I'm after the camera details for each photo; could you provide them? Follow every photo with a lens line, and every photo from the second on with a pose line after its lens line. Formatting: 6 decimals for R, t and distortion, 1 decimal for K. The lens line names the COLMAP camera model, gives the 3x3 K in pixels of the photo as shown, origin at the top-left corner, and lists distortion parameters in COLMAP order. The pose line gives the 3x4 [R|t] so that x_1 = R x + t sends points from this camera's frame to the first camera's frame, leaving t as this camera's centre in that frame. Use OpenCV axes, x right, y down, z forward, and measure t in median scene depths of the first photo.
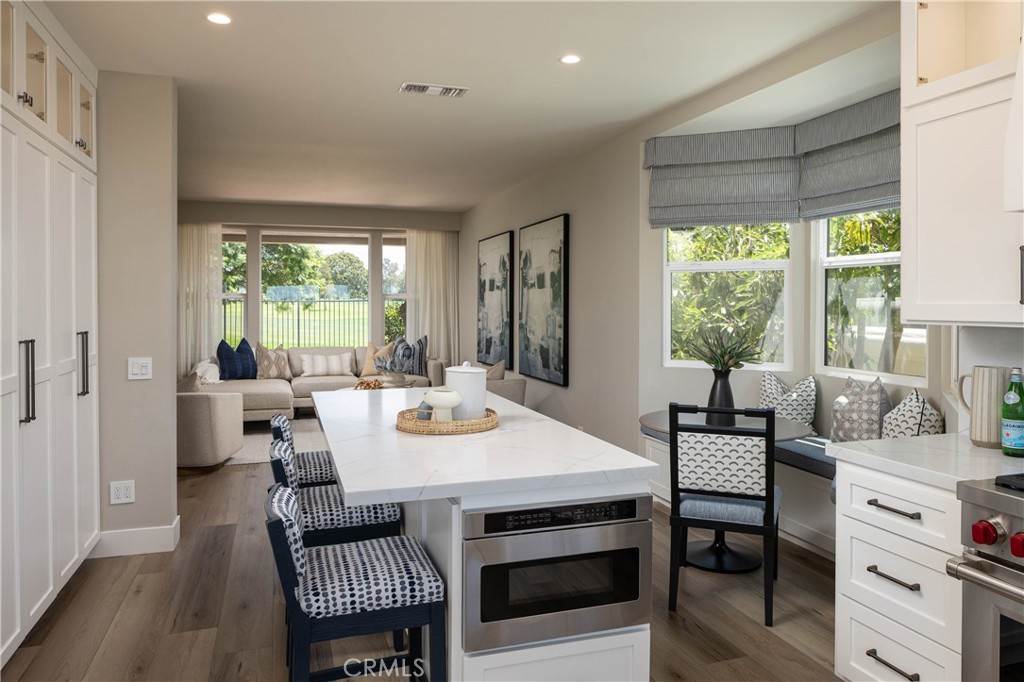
lens RADIAL K [[711.3, 0, 509.9], [0, 711.3, 296.9], [0, 0, 1]] dist [-0.002463, -0.000299]
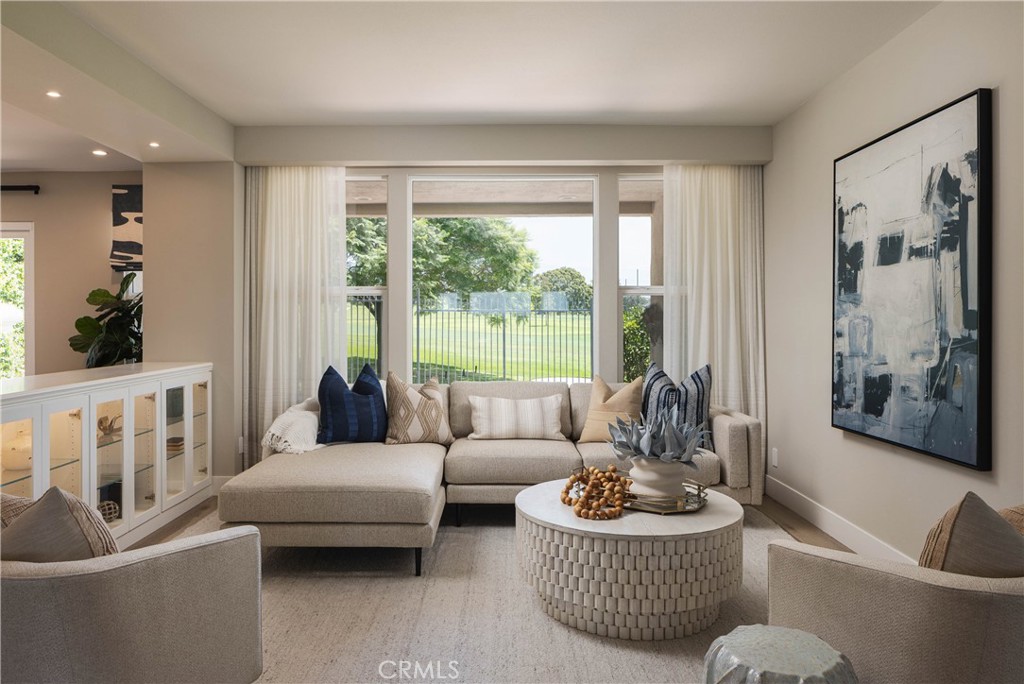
lens RADIAL K [[699.3, 0, 508.2], [0, 699.3, 315.5], [0, 0, 1]] dist [0.001732, 0.000208]
pose [[0.951599, 0.000095, -0.307341, -0.105273], [0.000527, 0.999998, 0.001939, 0.019703], [0.307340, -0.002007, 0.951598, 0.513099]]
